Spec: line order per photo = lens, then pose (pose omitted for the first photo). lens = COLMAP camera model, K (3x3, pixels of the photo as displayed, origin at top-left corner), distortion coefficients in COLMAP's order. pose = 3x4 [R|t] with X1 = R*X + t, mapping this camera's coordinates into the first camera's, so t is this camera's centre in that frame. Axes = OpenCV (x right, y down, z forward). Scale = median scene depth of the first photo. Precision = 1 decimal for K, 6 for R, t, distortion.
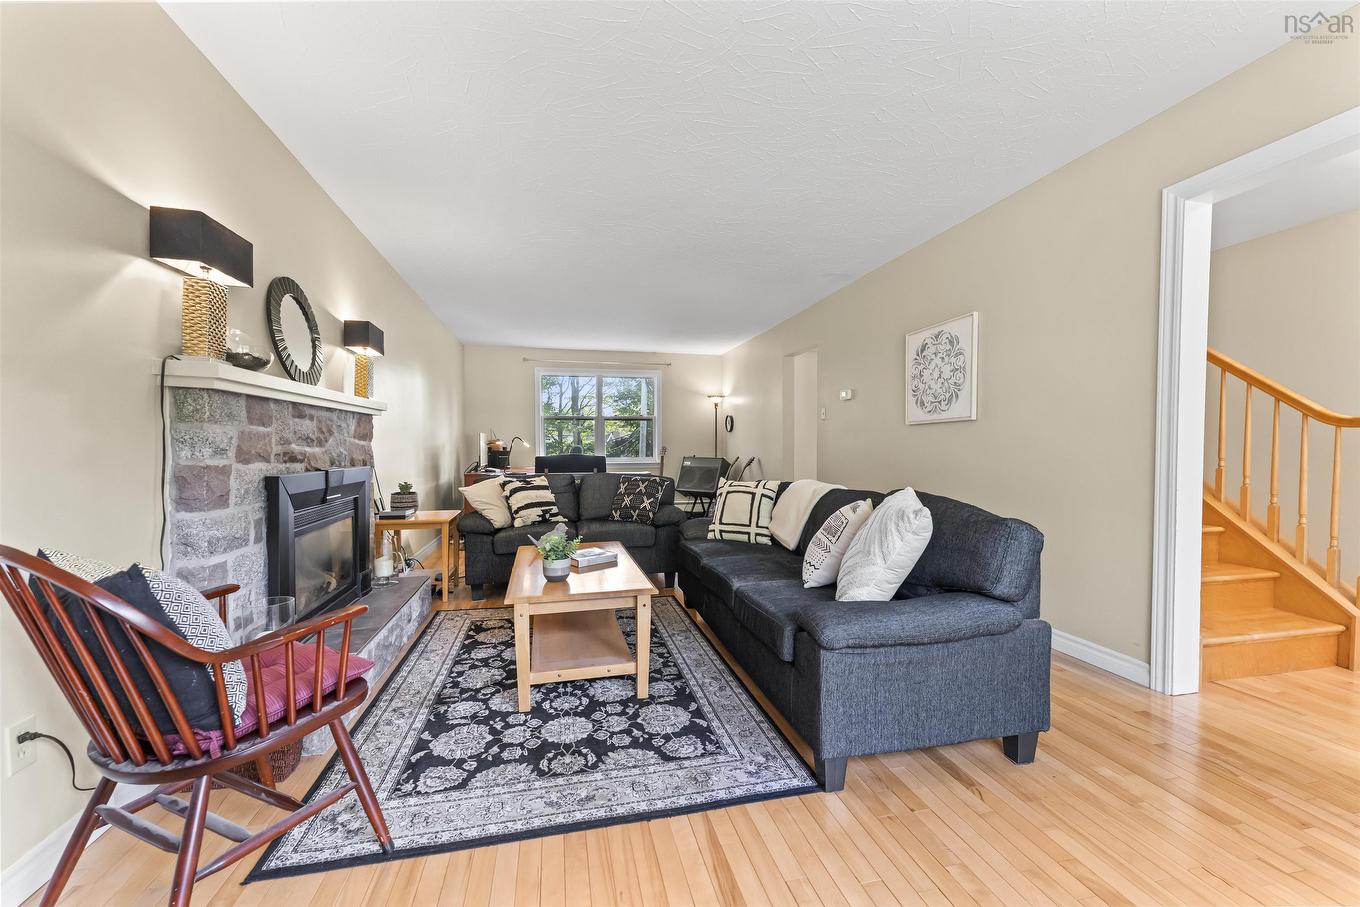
lens RADIAL K [[549.0, 0, 677.6], [0, 549.0, 460.8], [0, 0, 1]] dist [0.000192, 0.000071]
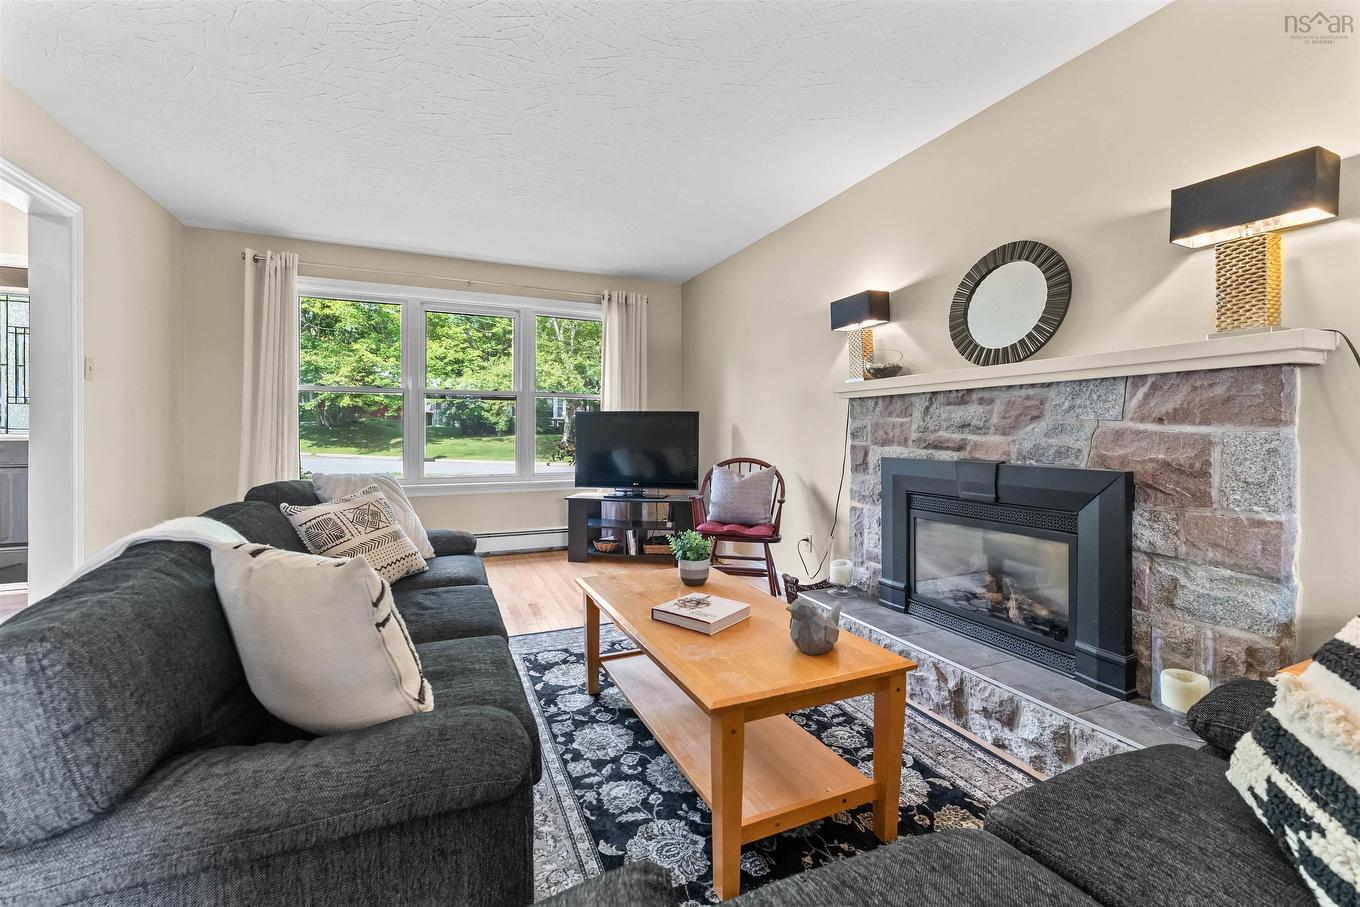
lens RADIAL K [[550.2, 0, 675.7], [0, 550.2, 450.3], [0, 0, 1]] dist [-0.007476, 0.000145]
pose [[-0.982094, -0.001657, -0.188386, -0.027283], [-0.013070, 0.998151, 0.059359, -0.052575], [0.187940, 0.060758, -0.980300, 1.995322]]
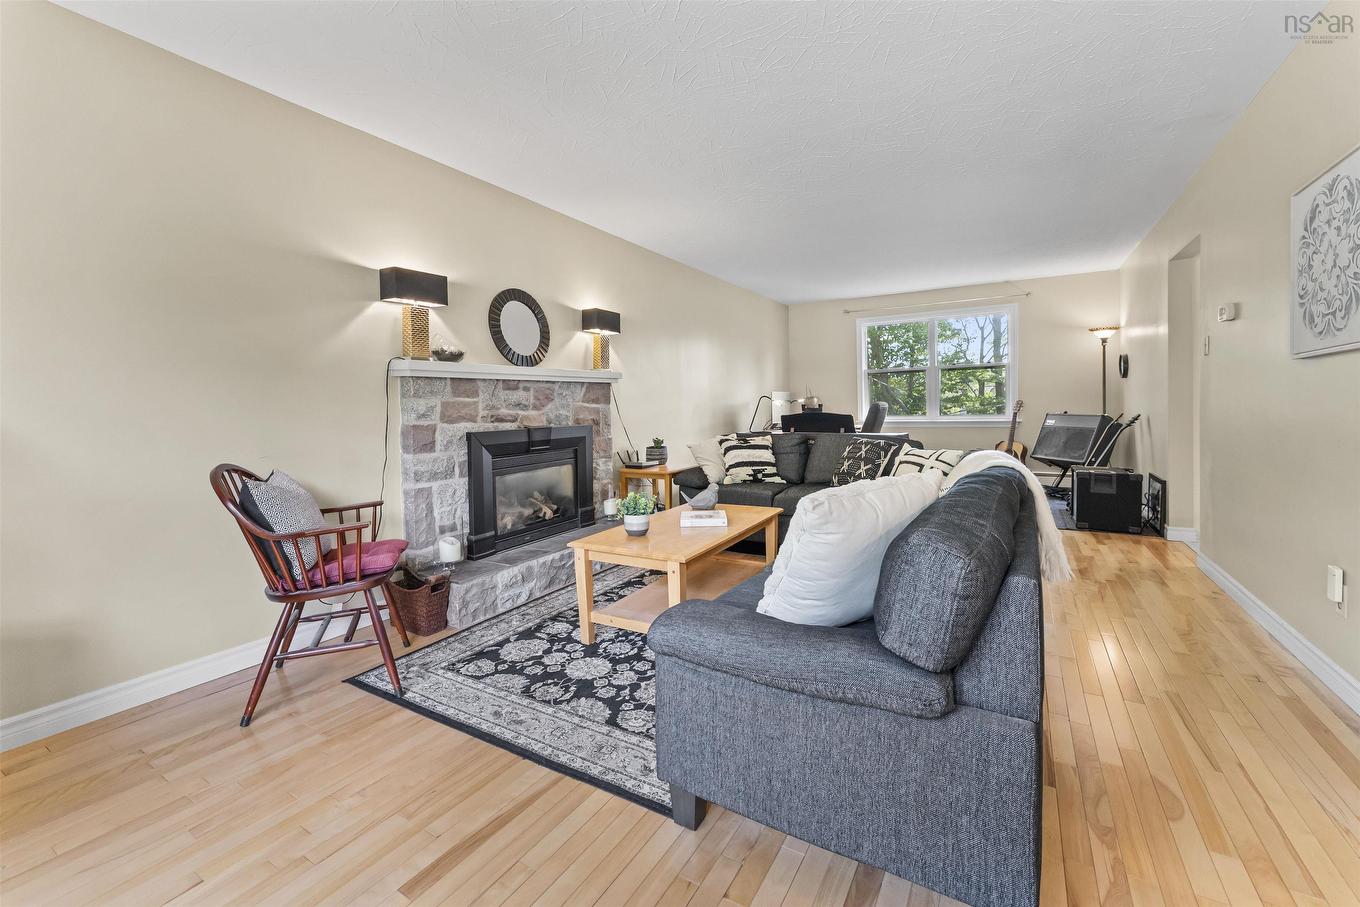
lens RADIAL K [[566.6, 0, 673.6], [0, 566.6, 420.8], [0, 0, 1]] dist [0.001985, 0.000160]
pose [[0.718704, 0.007250, -0.695278, 0.643111], [-0.000810, 0.999954, 0.009590, -0.015484], [0.695315, -0.006329, 0.718677, 0.278600]]
